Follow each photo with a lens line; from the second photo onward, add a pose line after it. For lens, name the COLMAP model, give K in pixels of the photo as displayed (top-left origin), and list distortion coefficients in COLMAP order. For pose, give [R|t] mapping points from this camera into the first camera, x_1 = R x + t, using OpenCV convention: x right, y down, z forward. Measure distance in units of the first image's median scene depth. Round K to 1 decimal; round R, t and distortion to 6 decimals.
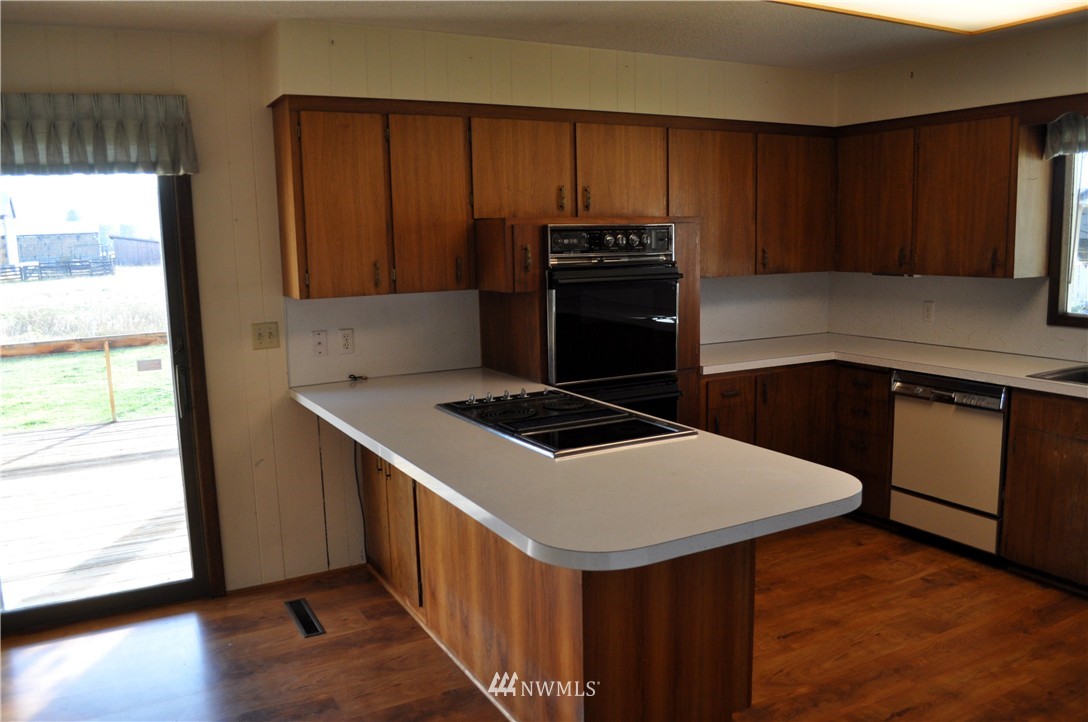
lens RADIAL K [[865.9, 0, 544.0], [0, 865.9, 361.0], [0, 0, 1]] dist [-0.077265, 0.002920]
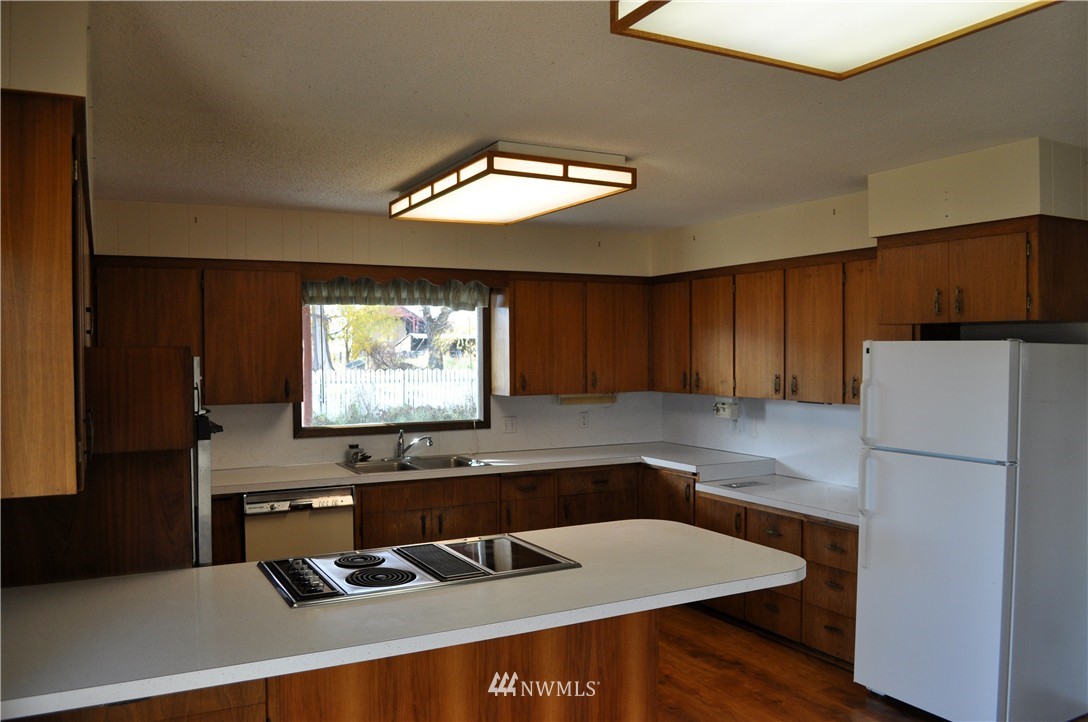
lens RADIAL K [[855.5, 0, 544.0], [0, 855.5, 361.0], [0, 0, 1]] dist [-0.072965, -0.000328]
pose [[-0.006828, 0.009465, 0.999932, -0.702227], [0.146122, 0.989231, -0.008366, -0.096181], [-0.989243, 0.146055, -0.008137, 0.653673]]
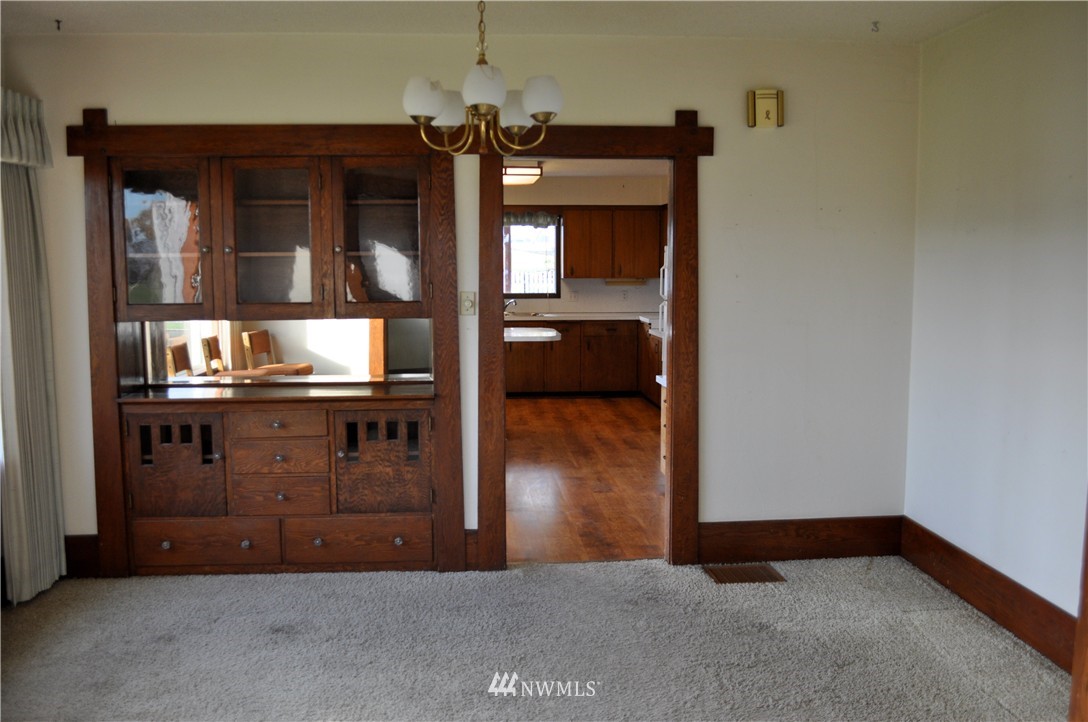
lens RADIAL K [[1030.3, 0, 544.0], [0, 1030.3, 361.0], [0, 0, 1]] dist [-0.002796, -0.000341]
pose [[0.394521, -0.073910, 0.915910, -2.007332], [0.125525, 0.991751, 0.025961, 0.090879], [-0.910273, 0.104728, 0.400544, -0.392088]]
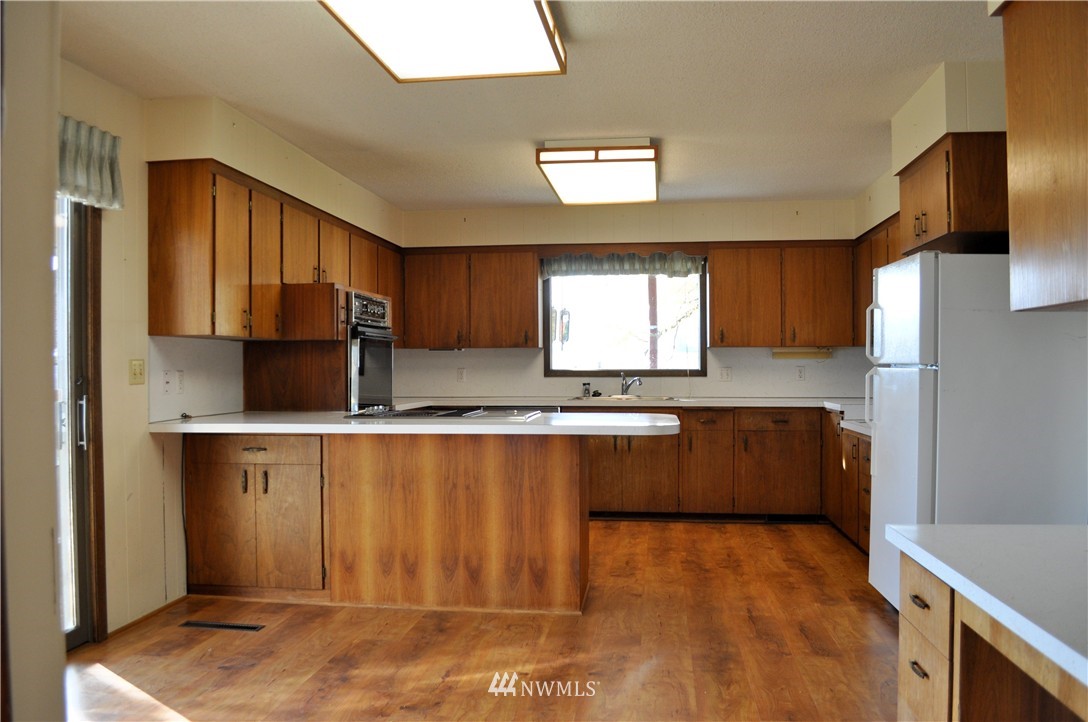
lens RADIAL K [[865.9, 0, 544.0], [0, 865.9, 361.0], [0, 0, 1]] dist [-0.077265, 0.002920]
pose [[0.577648, 0.026710, 0.815849, -0.856610], [0.105064, 0.988719, -0.106758, 0.115700], [-0.809497, 0.147385, 0.568325, 0.009267]]
